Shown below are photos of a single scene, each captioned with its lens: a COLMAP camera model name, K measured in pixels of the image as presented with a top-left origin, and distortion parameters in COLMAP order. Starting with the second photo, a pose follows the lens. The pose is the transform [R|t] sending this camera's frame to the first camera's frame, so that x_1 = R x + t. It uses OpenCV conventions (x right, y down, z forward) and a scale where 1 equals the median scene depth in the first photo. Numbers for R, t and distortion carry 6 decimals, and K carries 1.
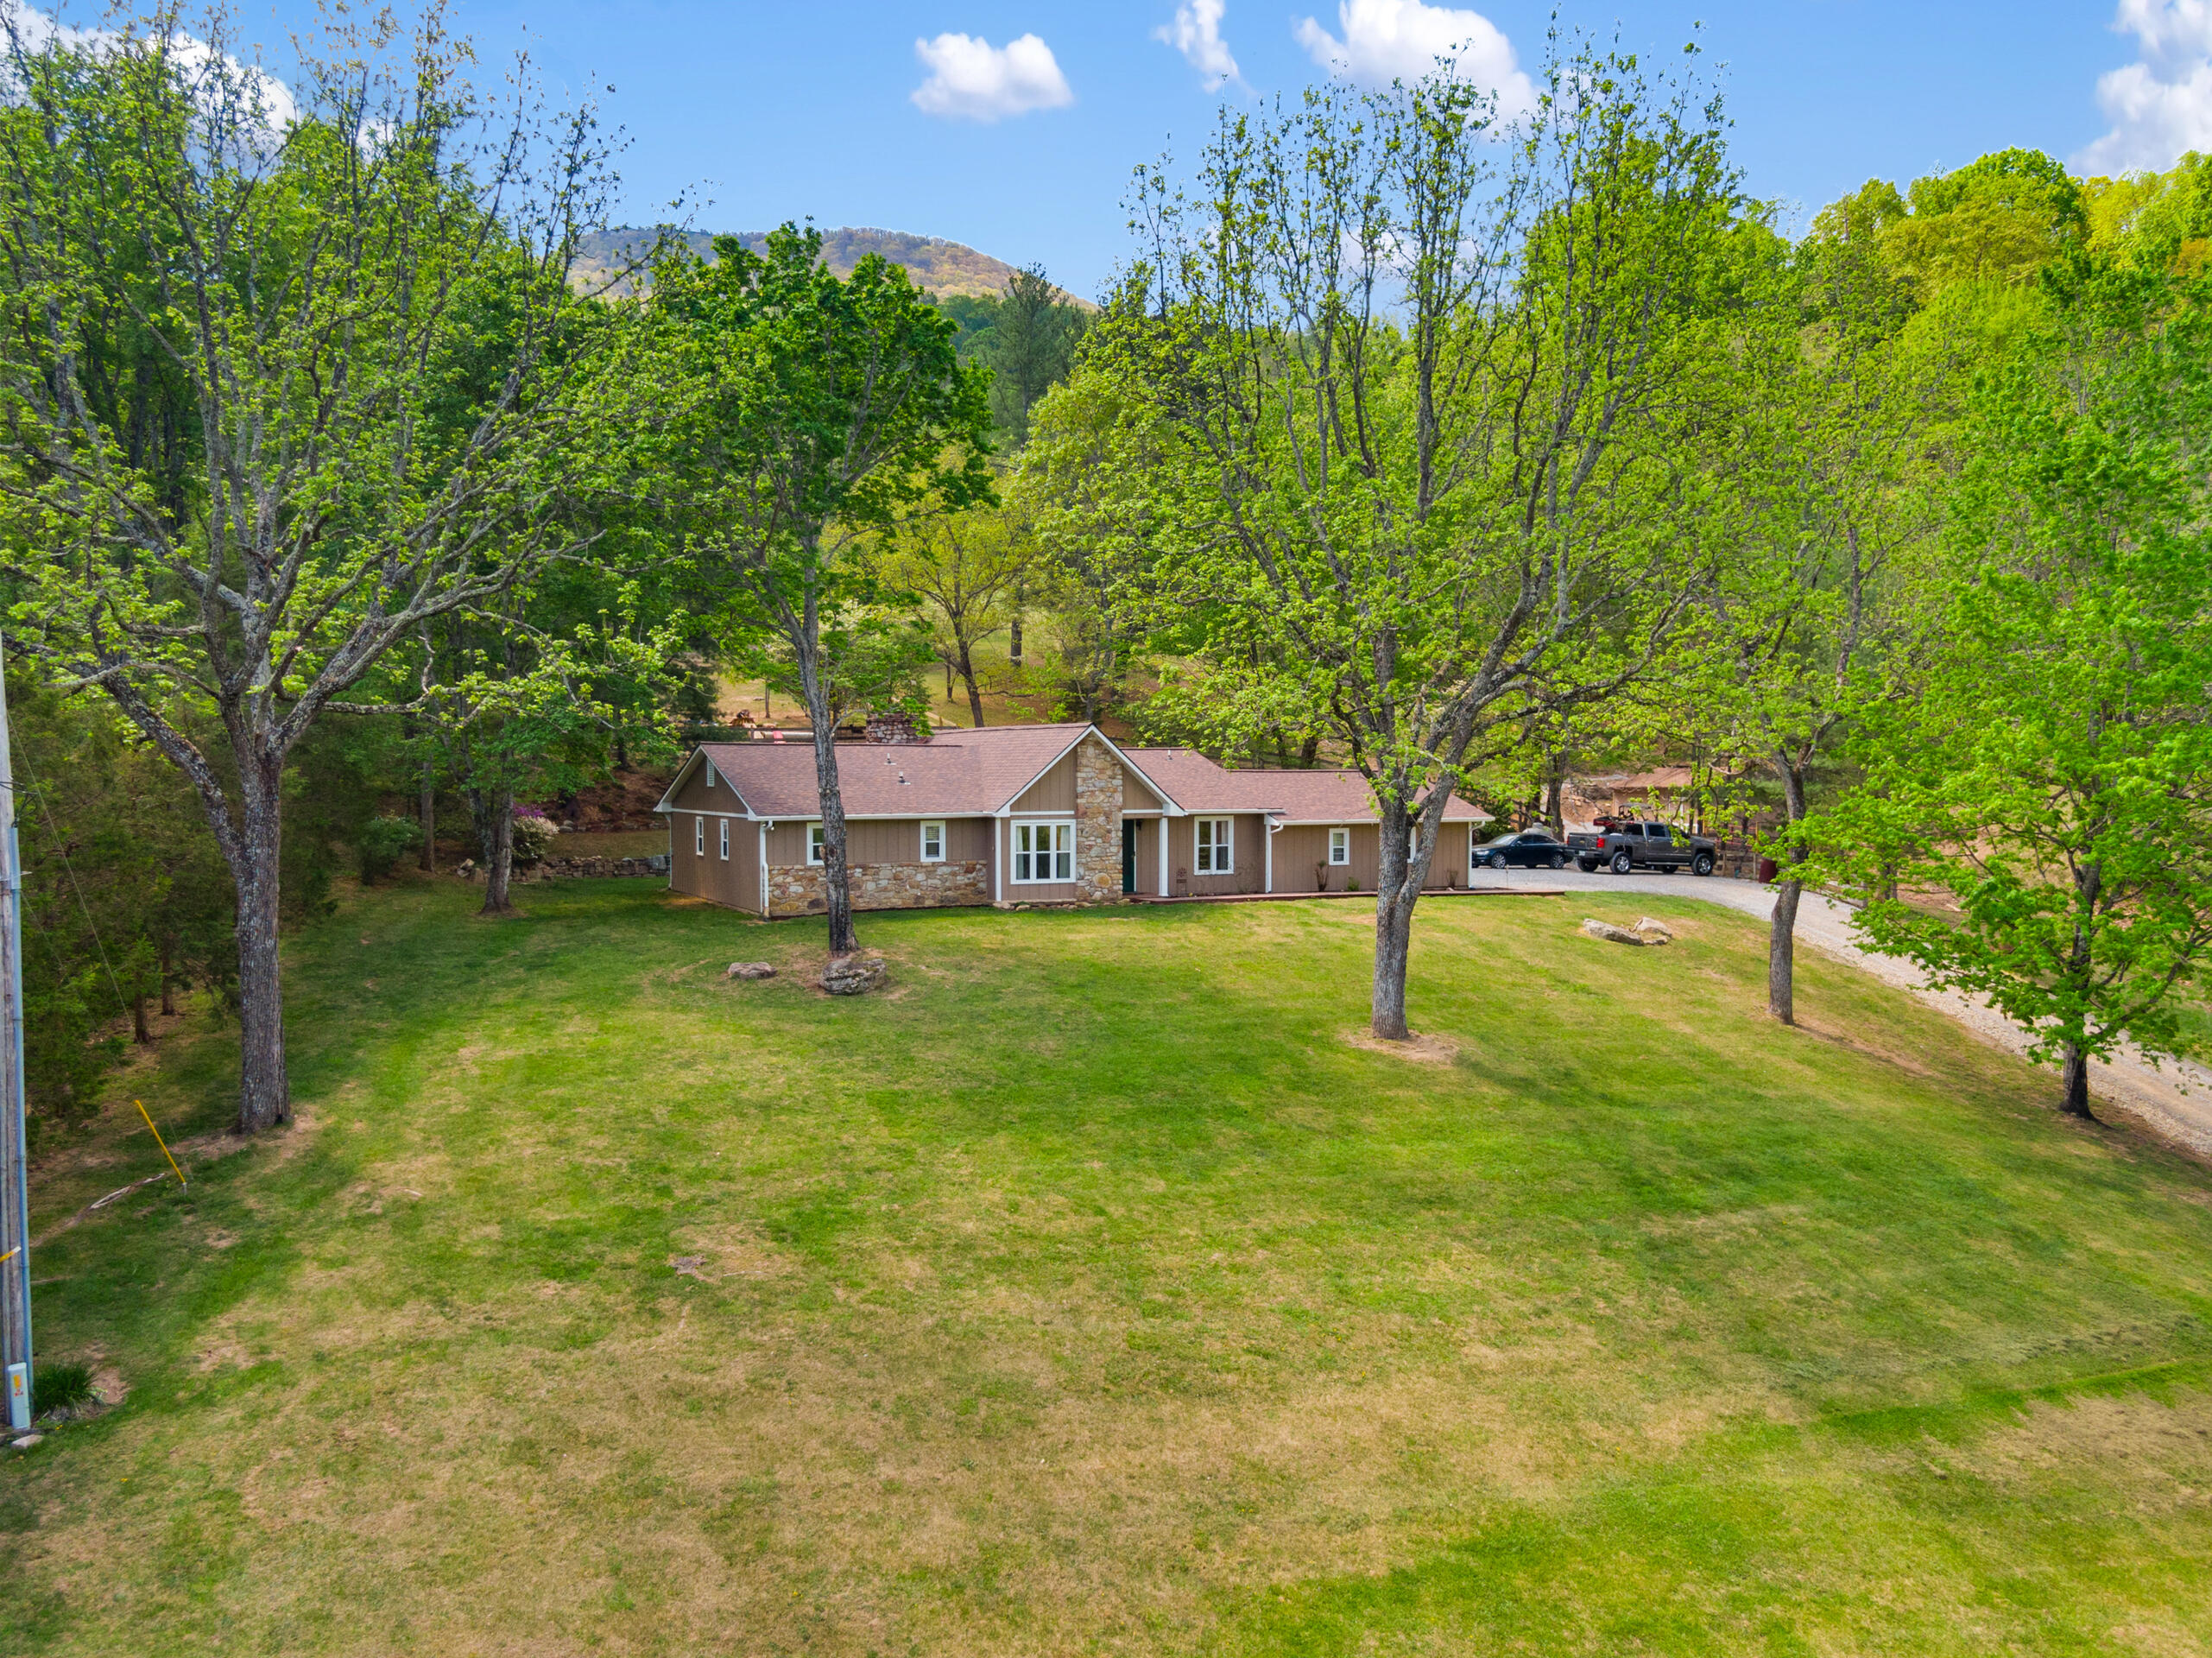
lens RADIAL K [[1707.9, 0, 1108.4], [0, 1707.9, 829.1], [0, 0, 1]] dist [0.013104, -0.013593]
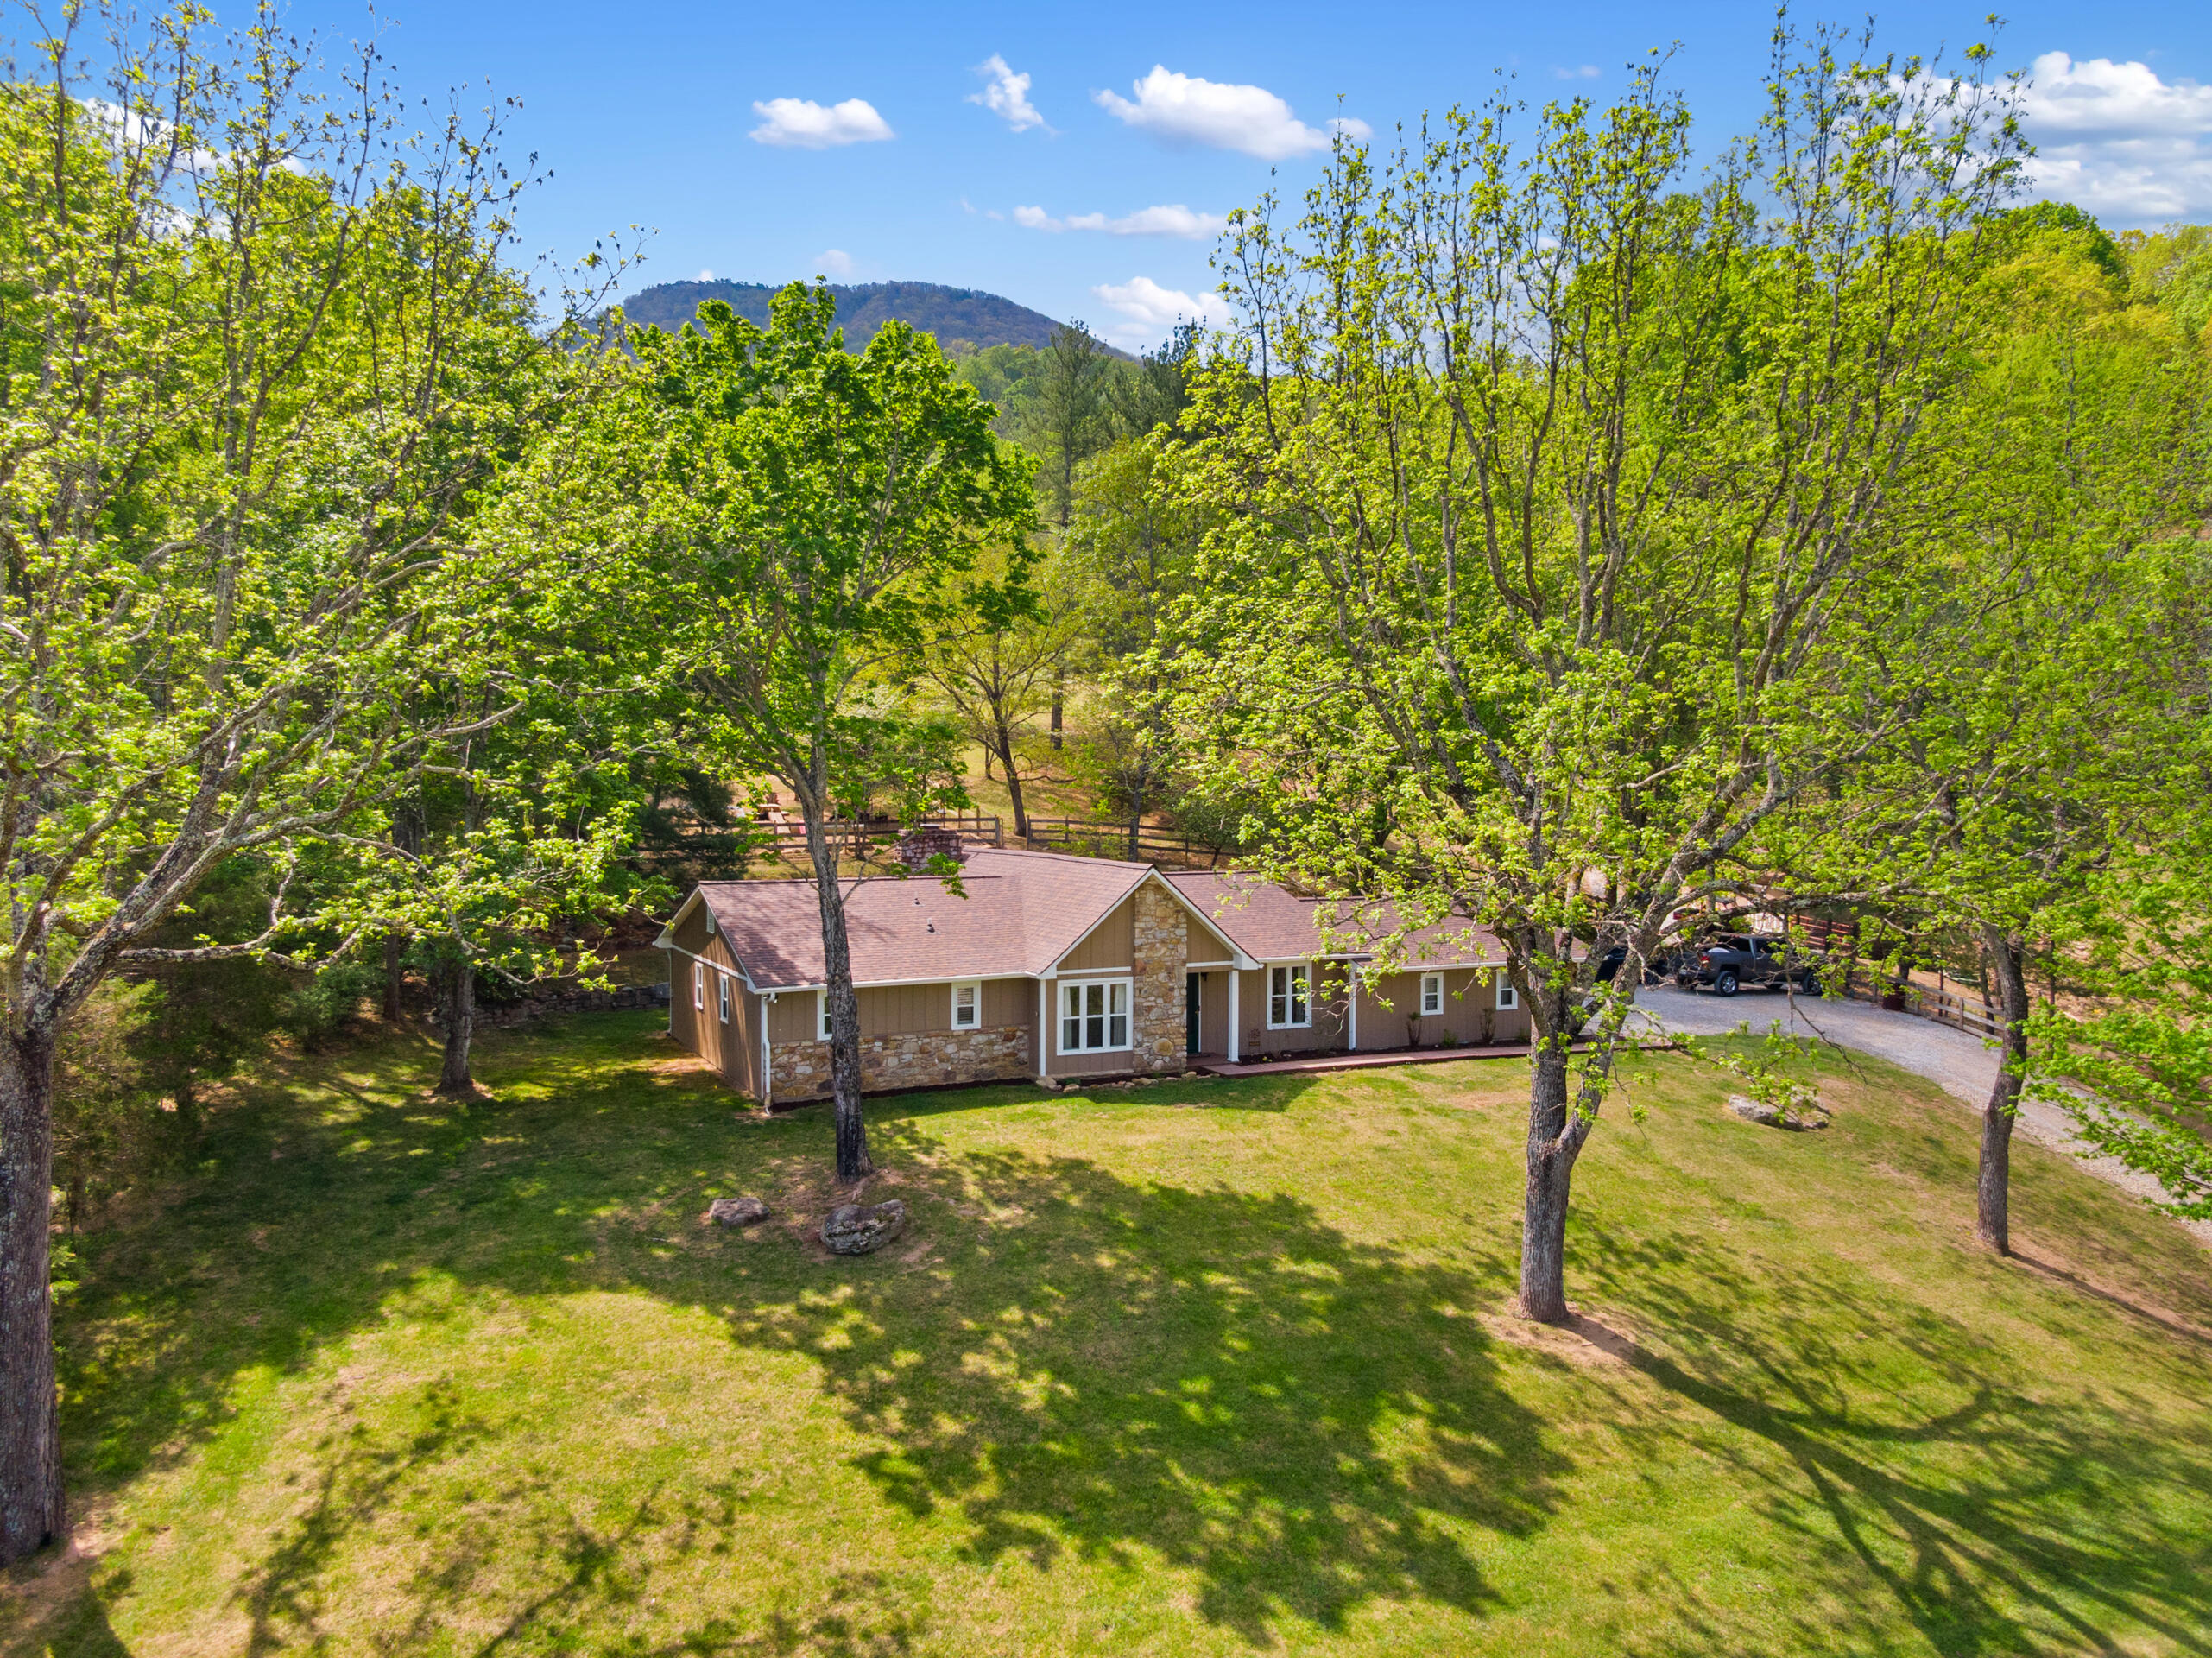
lens RADIAL K [[1595.9, 0, 1105.1], [0, 1595.9, 828.5], [0, 0, 1]] dist [0.031888, -0.048231]
pose [[0.999803, 0.004141, -0.019434, -0.018110], [-0.004300, 0.999957, -0.008181, -0.074692], [0.019399, 0.008263, 0.999778, 0.202388]]
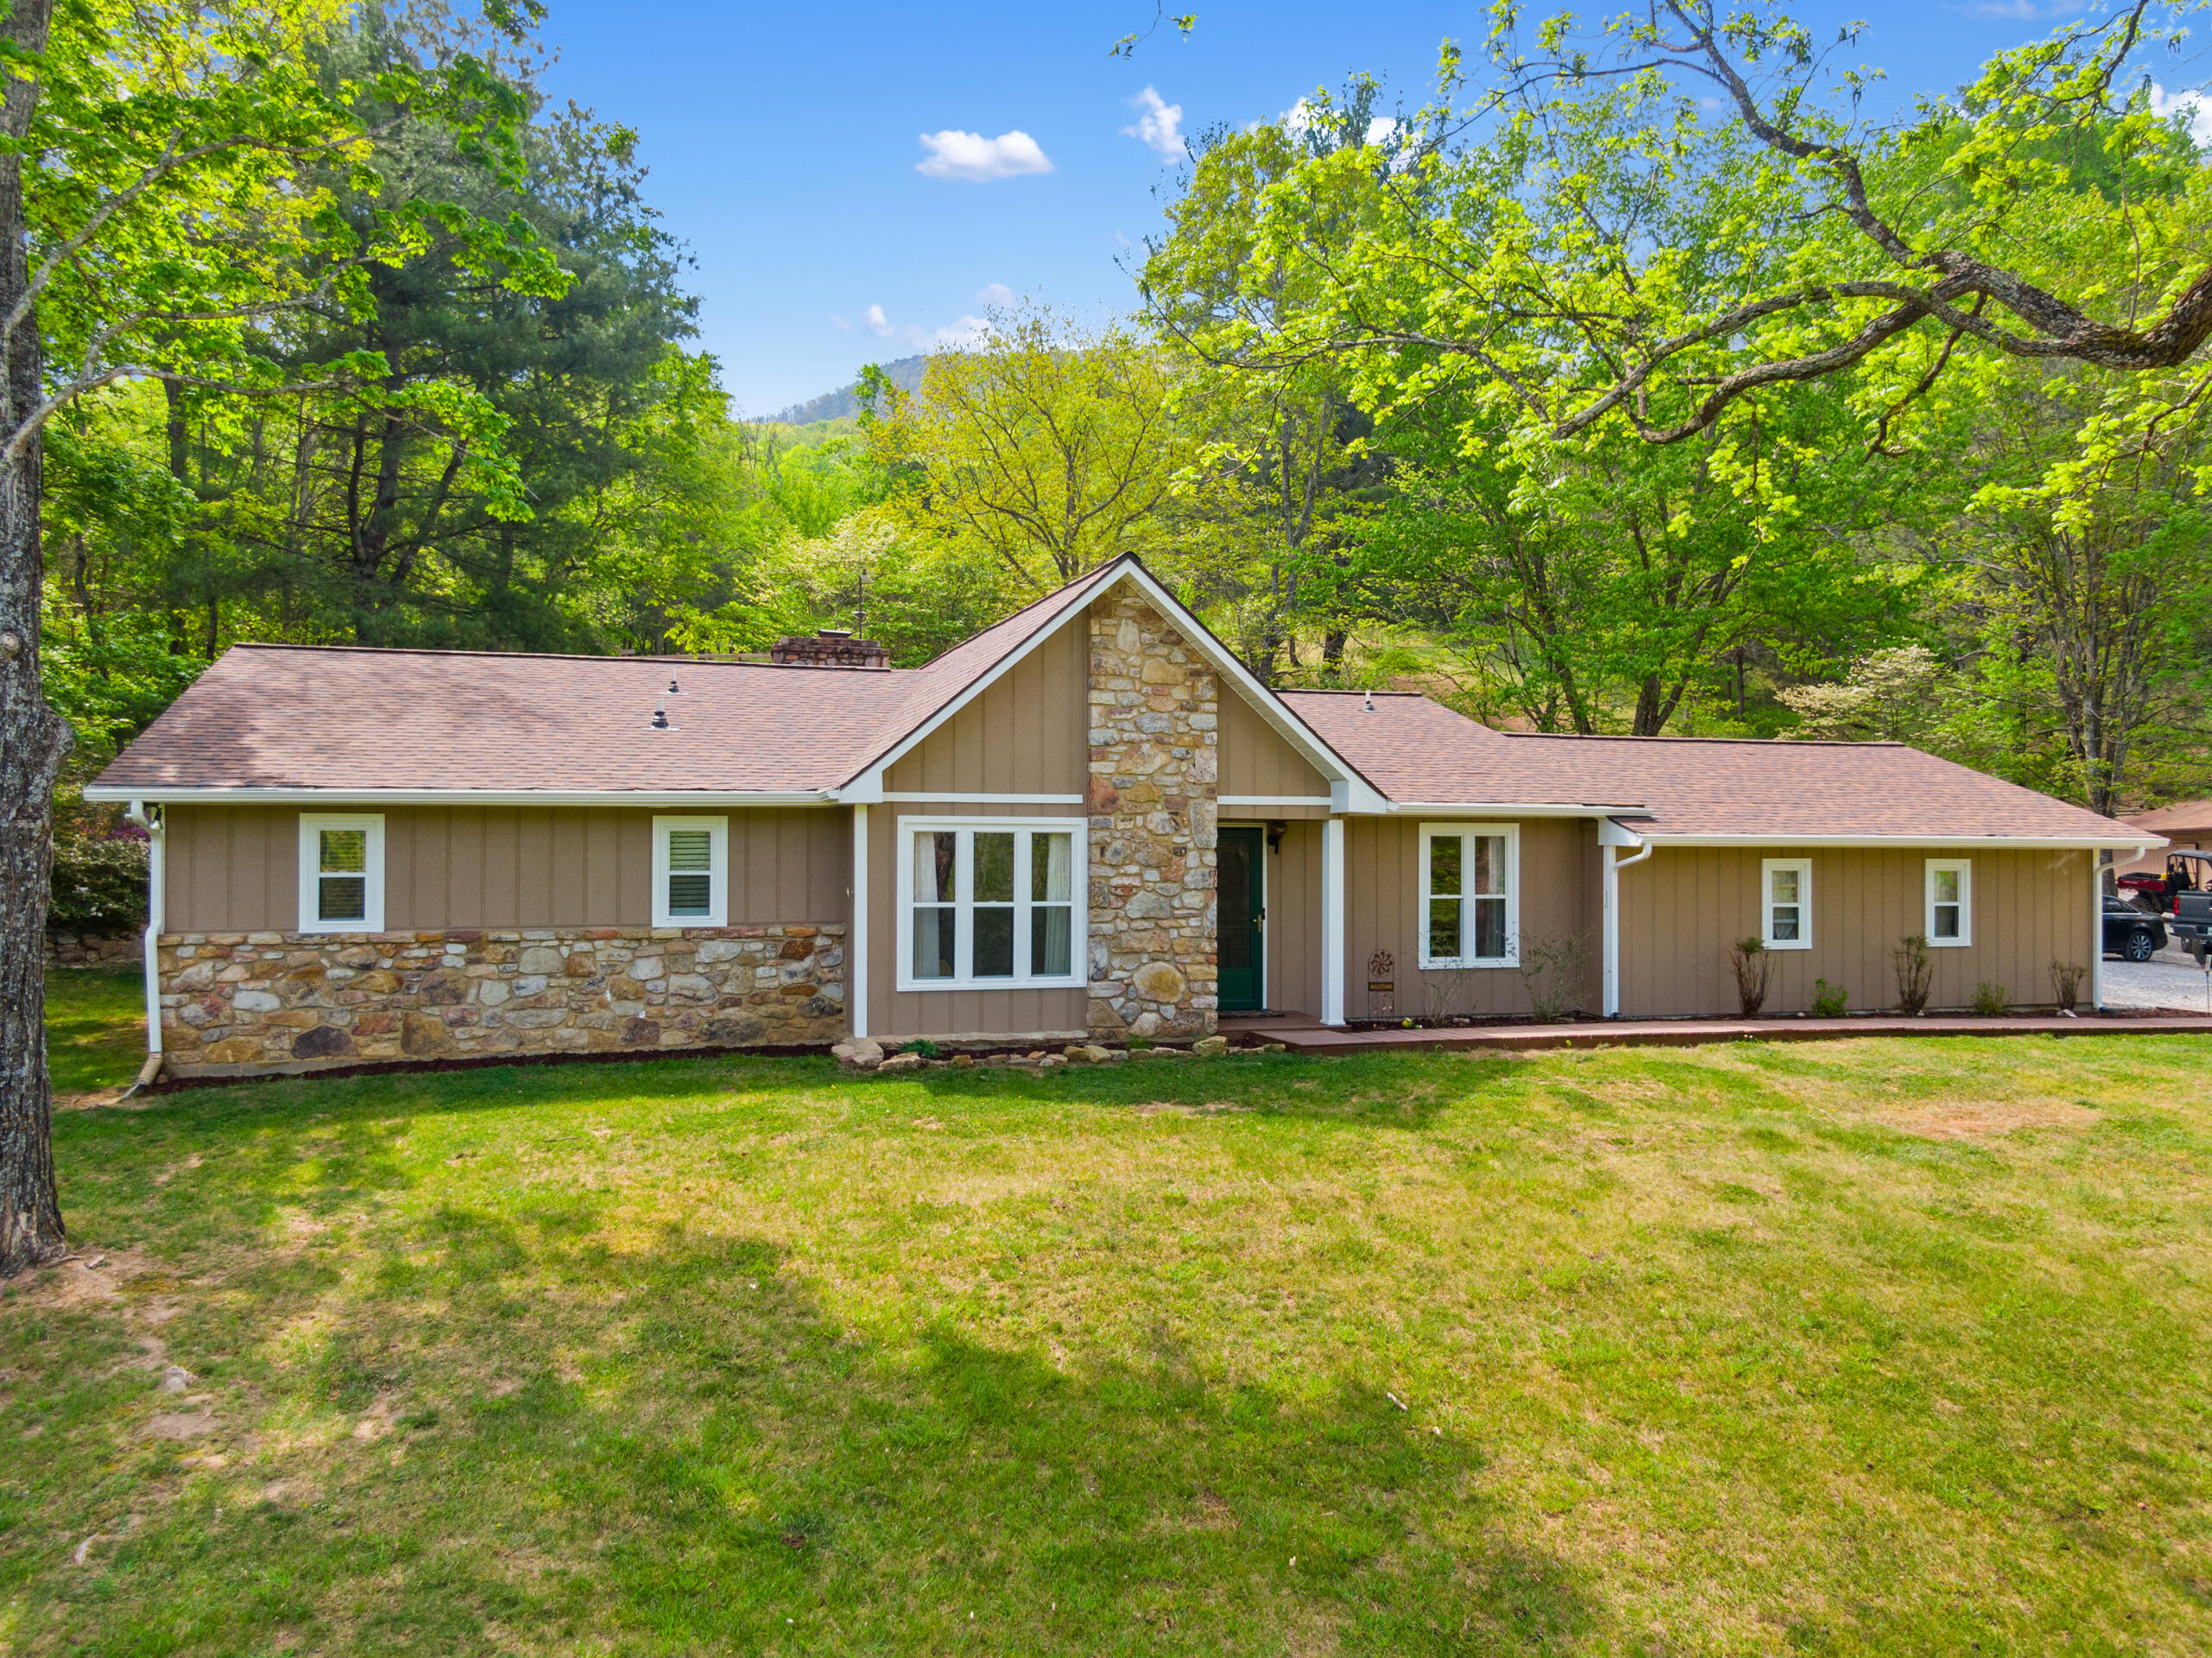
lens RADIAL K [[1595.9, 0, 1108.9], [0, 1595.9, 838.3], [0, 0, 1]] dist [0.031888, -0.048231]
pose [[0.986604, 0.000183, -0.163132, 0.042881], [-0.007380, 0.999026, -0.043515, 0.014090], [0.162965, 0.044136, 0.985644, 0.670289]]
